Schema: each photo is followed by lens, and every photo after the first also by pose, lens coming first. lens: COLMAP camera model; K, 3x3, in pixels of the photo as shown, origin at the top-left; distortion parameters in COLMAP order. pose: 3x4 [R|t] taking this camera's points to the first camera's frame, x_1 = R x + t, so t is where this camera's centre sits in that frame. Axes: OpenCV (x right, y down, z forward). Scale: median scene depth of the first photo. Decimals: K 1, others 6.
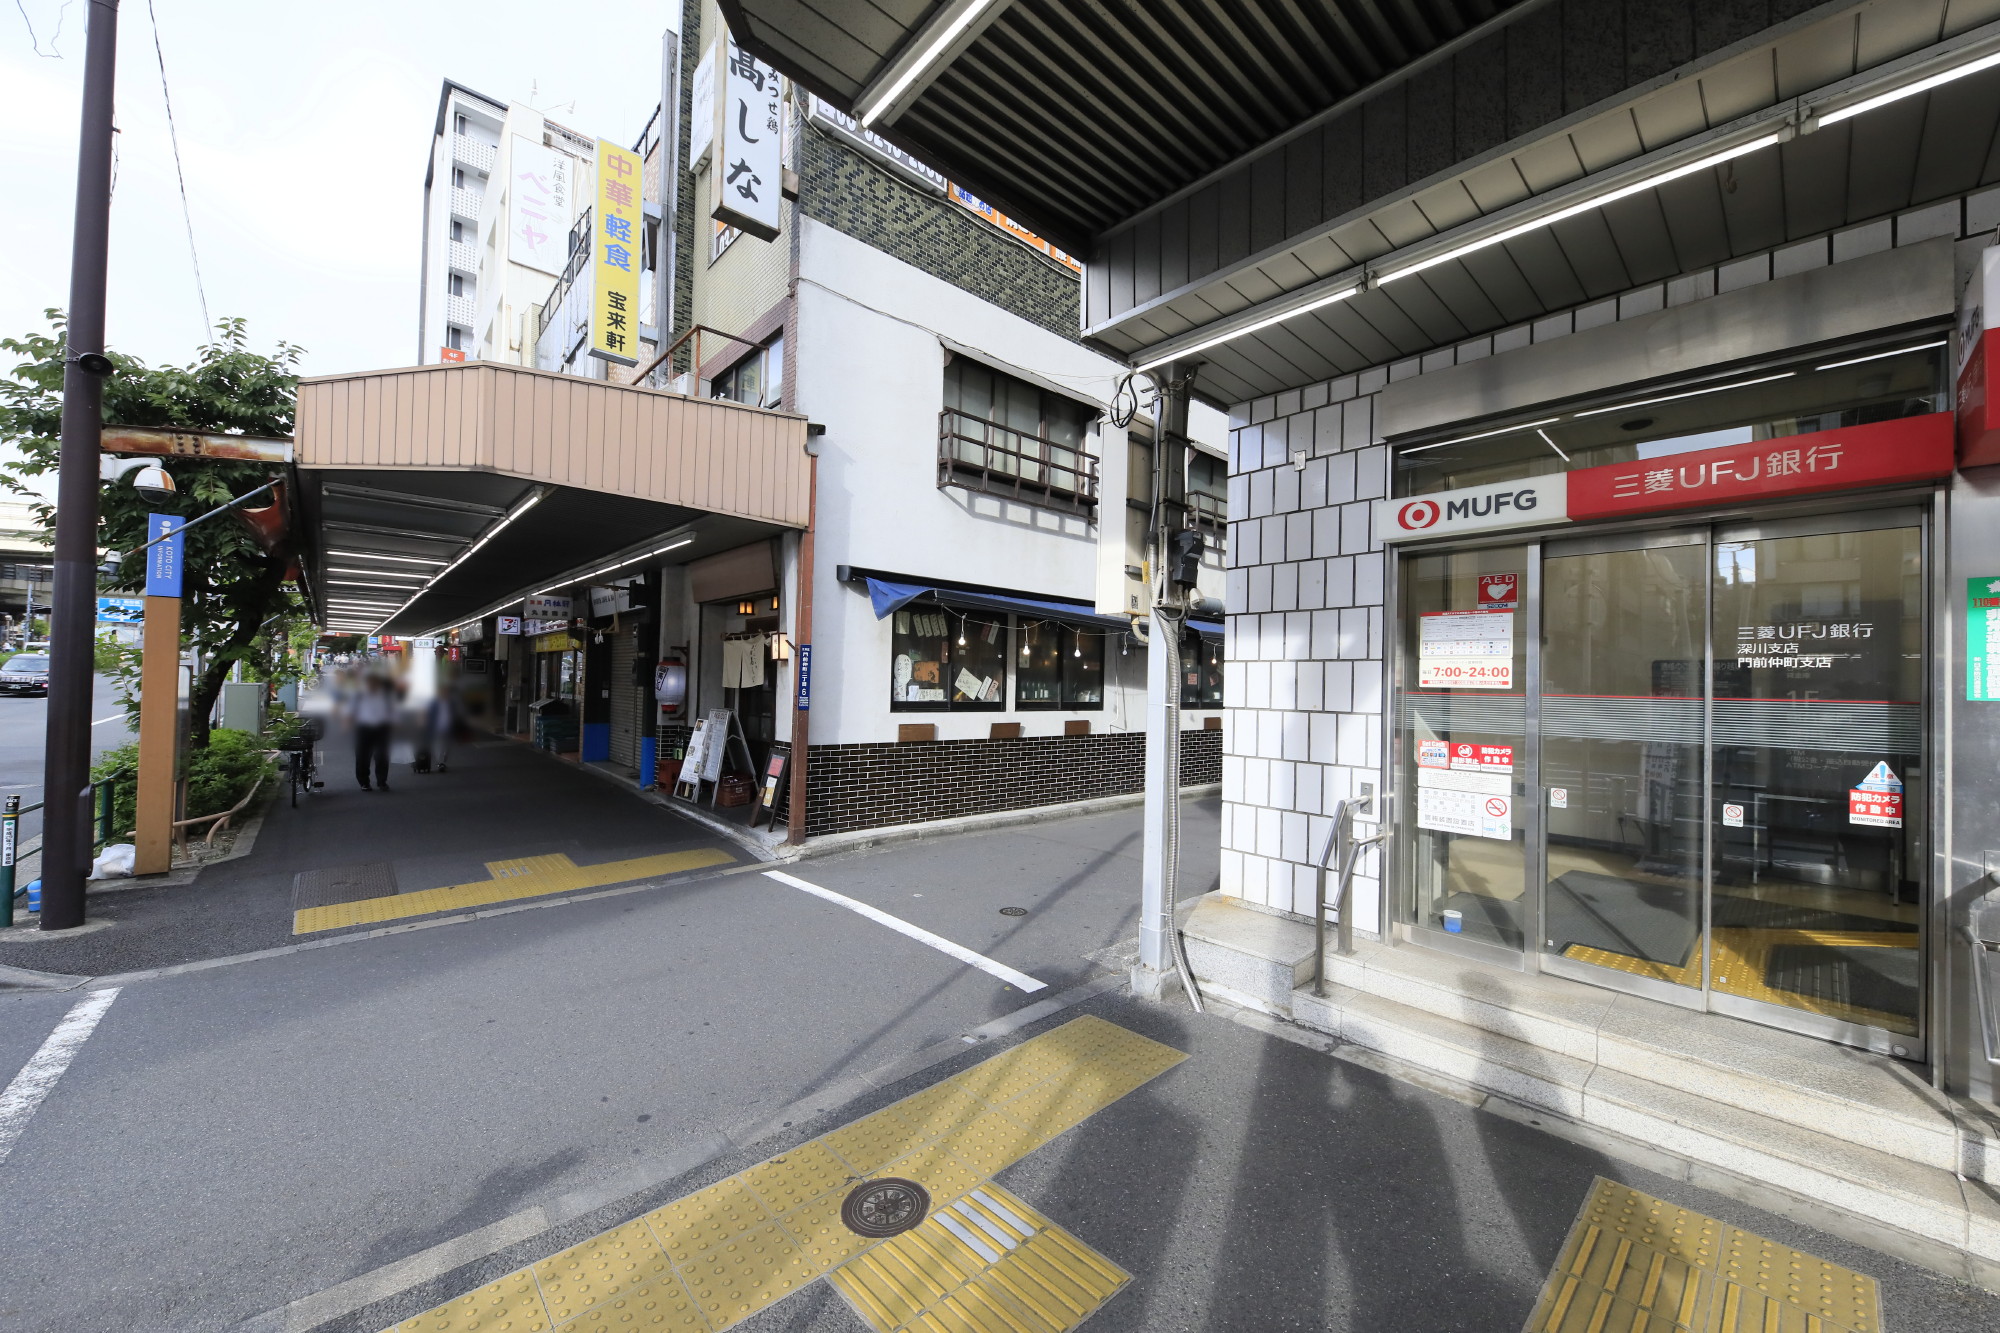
lens RADIAL K [[719.8, 0, 1000.0], [0, 719.8, 666.5], [0, 0, 1]] dist [-0.000335, -0.000059]
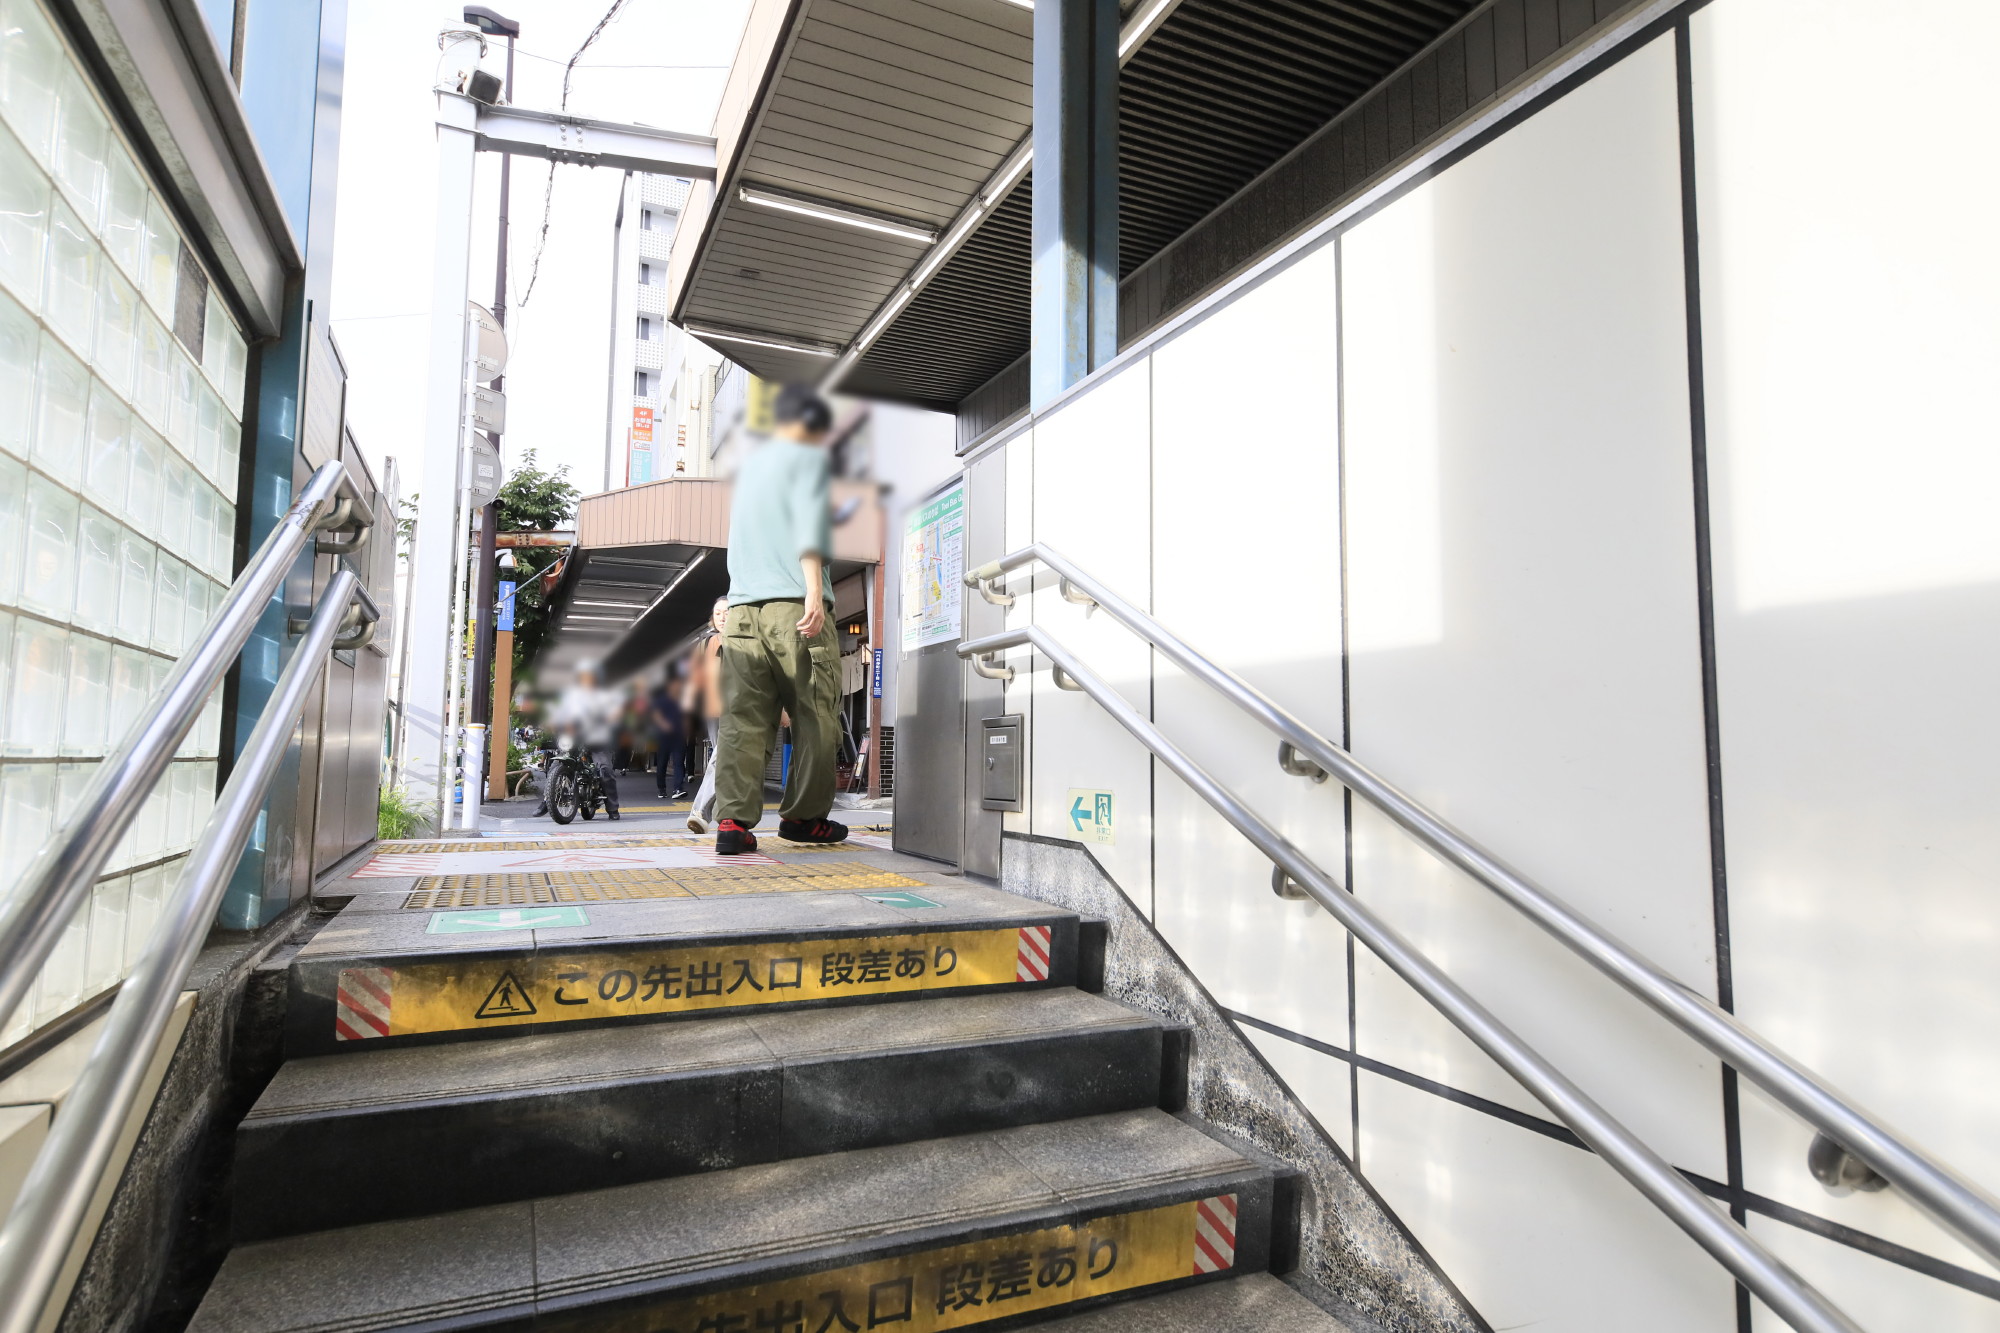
lens RADIAL K [[1060.7, 0, 1000.0], [0, 1060.7, 666.5], [0, 0, 1]] dist [0.002697, 0.000475]
pose [[0.951105, -0.036477, -0.306707, 0.510087], [0.014195, 0.997115, -0.074568, 0.141314], [0.308542, 0.066568, 0.948879, -0.740760]]
